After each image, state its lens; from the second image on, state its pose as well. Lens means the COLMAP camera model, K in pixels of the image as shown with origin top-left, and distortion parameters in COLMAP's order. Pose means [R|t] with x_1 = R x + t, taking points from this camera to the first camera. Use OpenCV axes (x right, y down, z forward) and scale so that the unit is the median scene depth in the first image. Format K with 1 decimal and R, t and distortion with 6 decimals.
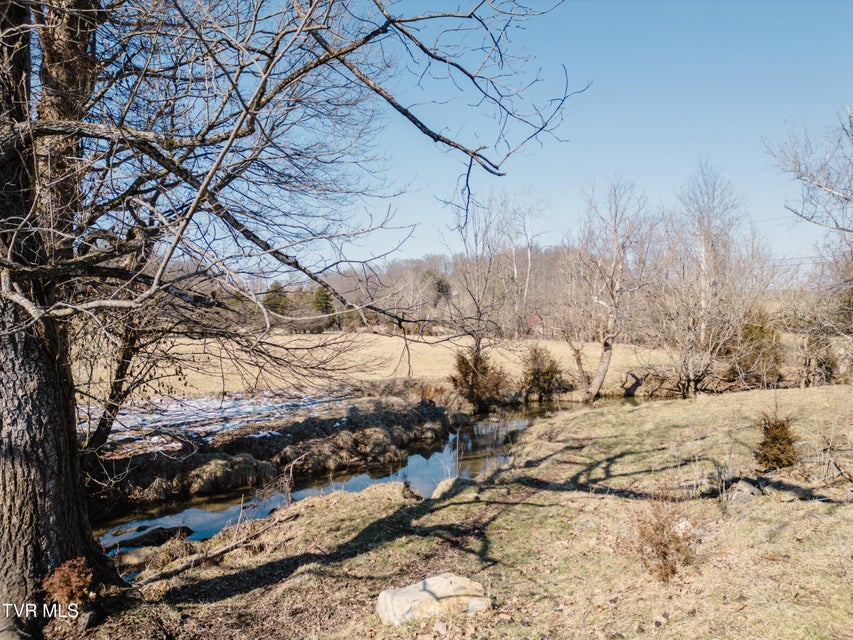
lens RADIAL K [[592.3, 0, 426.6], [0, 592.3, 321.7], [0, 0, 1]] dist [0.078590, -0.072418]
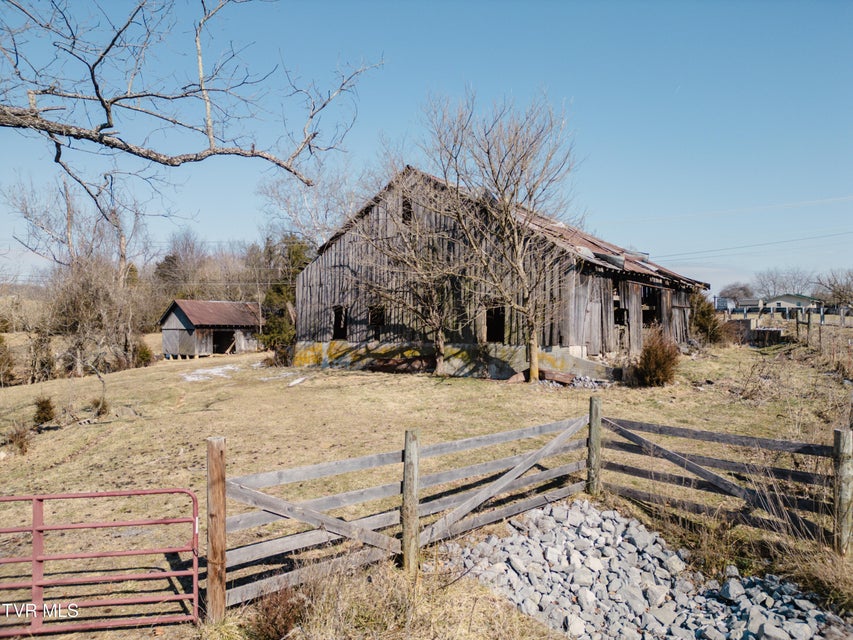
lens RADIAL K [[592.3, 0, 426.6], [0, 592.3, 321.7], [0, 0, 1]] dist [0.078590, -0.072418]
pose [[0.395684, 0.000260, 0.918387, -0.226446], [-0.008599, 0.999957, 0.003422, -0.034591], [-0.918346, -0.009251, 0.395670, -0.287852]]
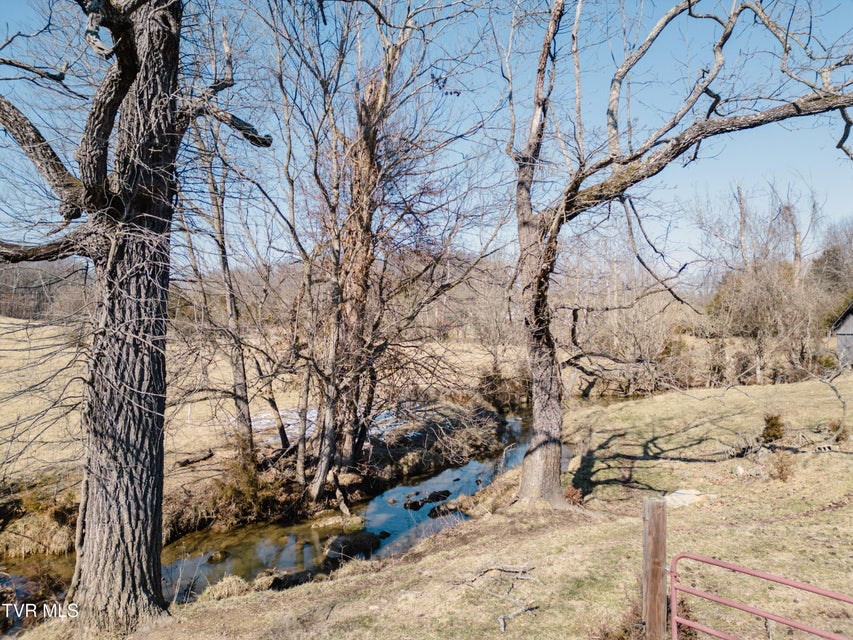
lens RADIAL K [[592.3, 0, 426.6], [0, 592.3, 321.7], [0, 0, 1]] dist [0.078590, -0.072418]
pose [[0.981304, -0.005267, 0.192392, -0.247351], [0.004661, 0.999983, 0.003600, -0.042080], [-0.192408, -0.002636, 0.981312, -0.192452]]
